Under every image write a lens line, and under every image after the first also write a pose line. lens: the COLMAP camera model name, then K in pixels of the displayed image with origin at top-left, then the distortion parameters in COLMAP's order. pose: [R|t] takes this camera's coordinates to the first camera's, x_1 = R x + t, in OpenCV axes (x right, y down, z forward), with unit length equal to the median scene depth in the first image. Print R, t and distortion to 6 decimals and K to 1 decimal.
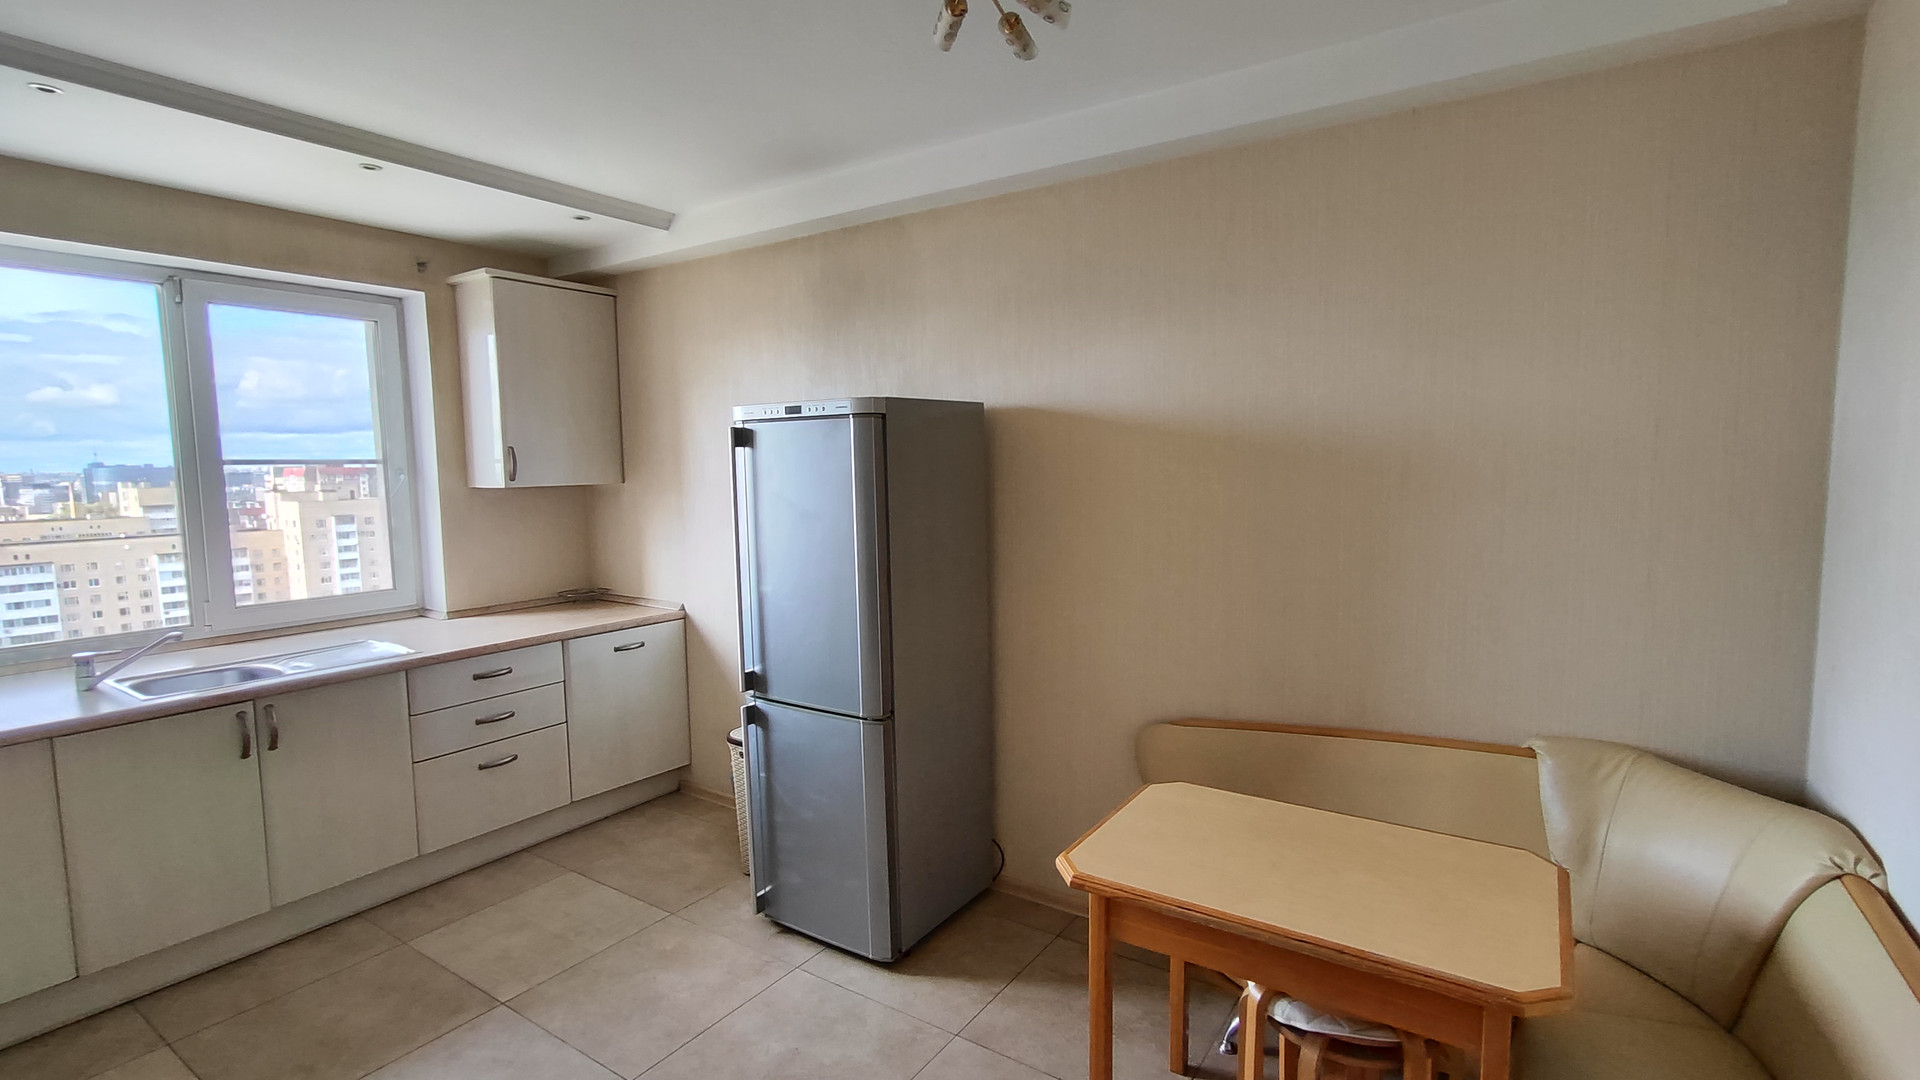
lens RADIAL K [[871.7, 0, 954.1], [0, 871.7, 545.2], [0, 0, 1]] dist [0.000907, 0.000108]
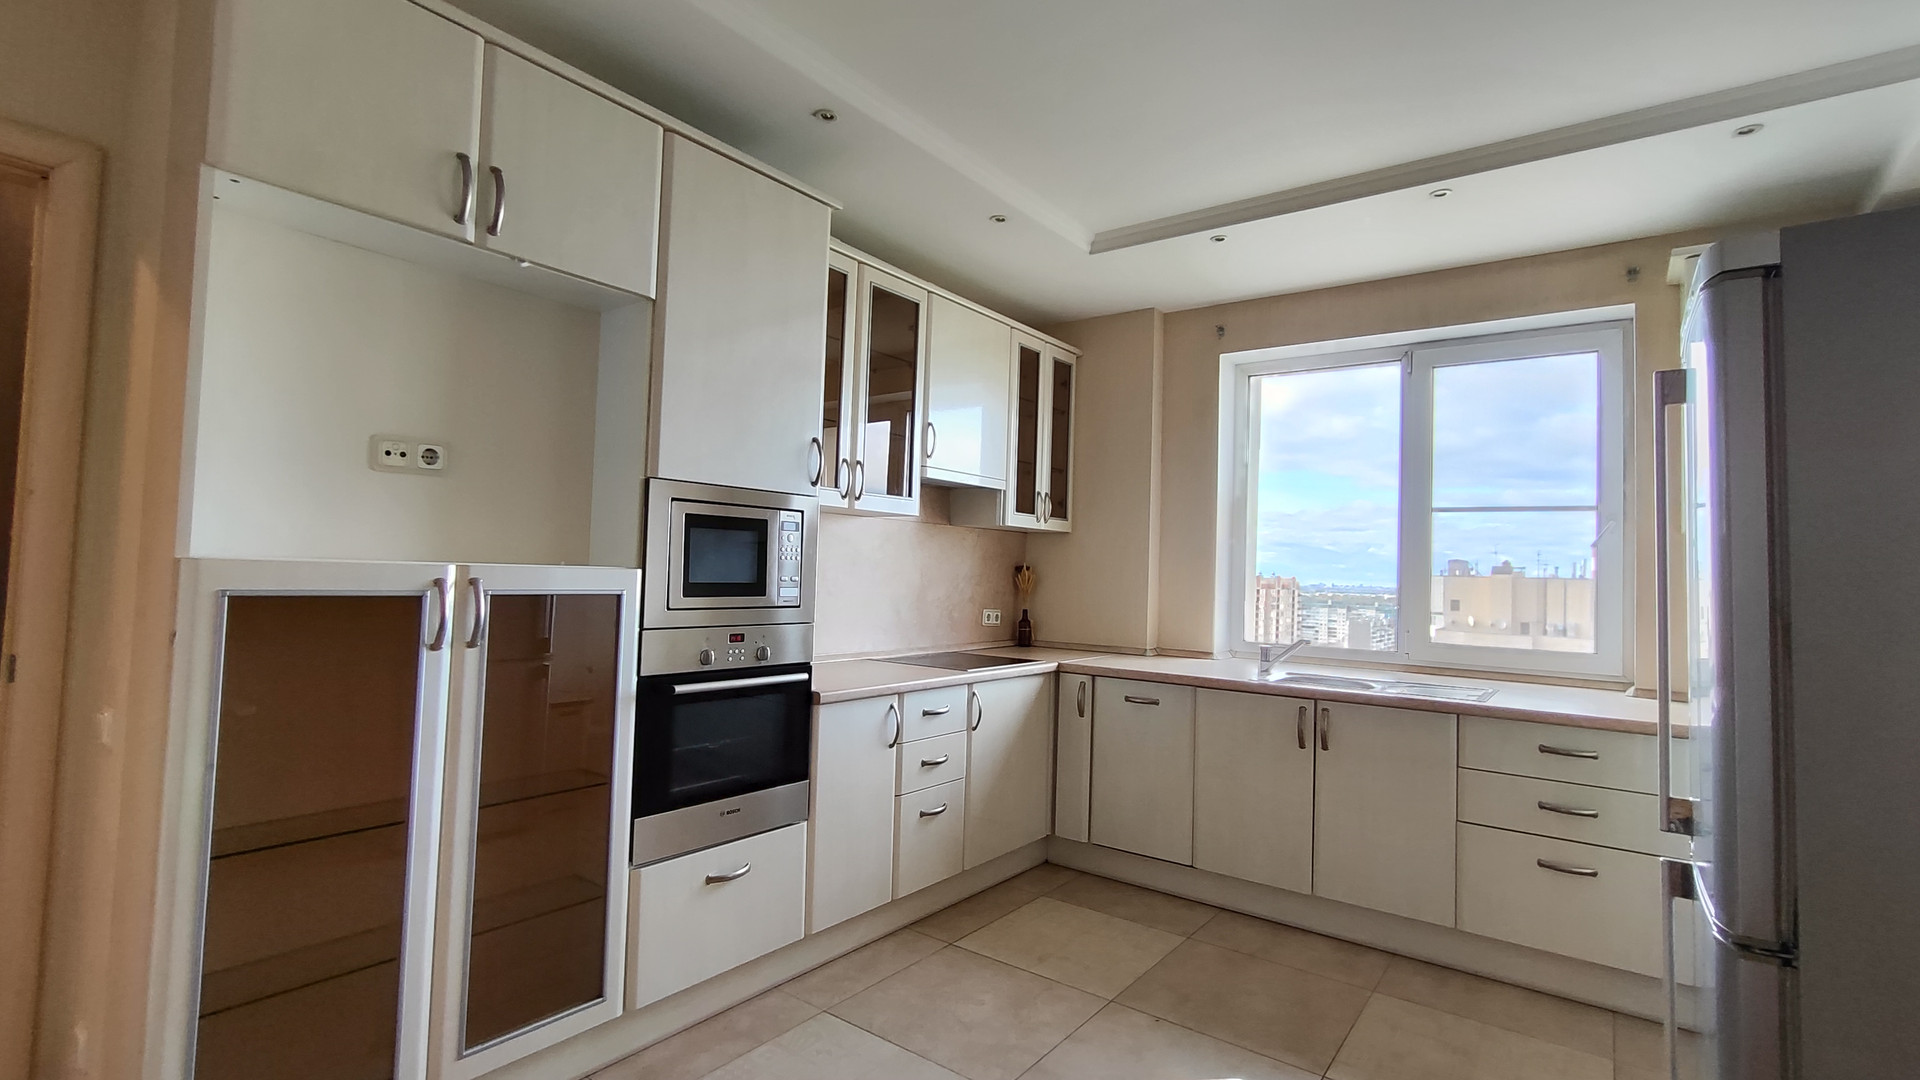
lens RADIAL K [[871.7, 0, 954.1], [0, 871.7, 545.2], [0, 0, 1]] dist [0.000907, 0.000108]
pose [[-0.053507, -0.020689, -0.998353, 0.313383], [-0.127410, 0.991755, -0.013724, 0.045352], [0.990406, 0.126466, -0.055702, 0.496083]]
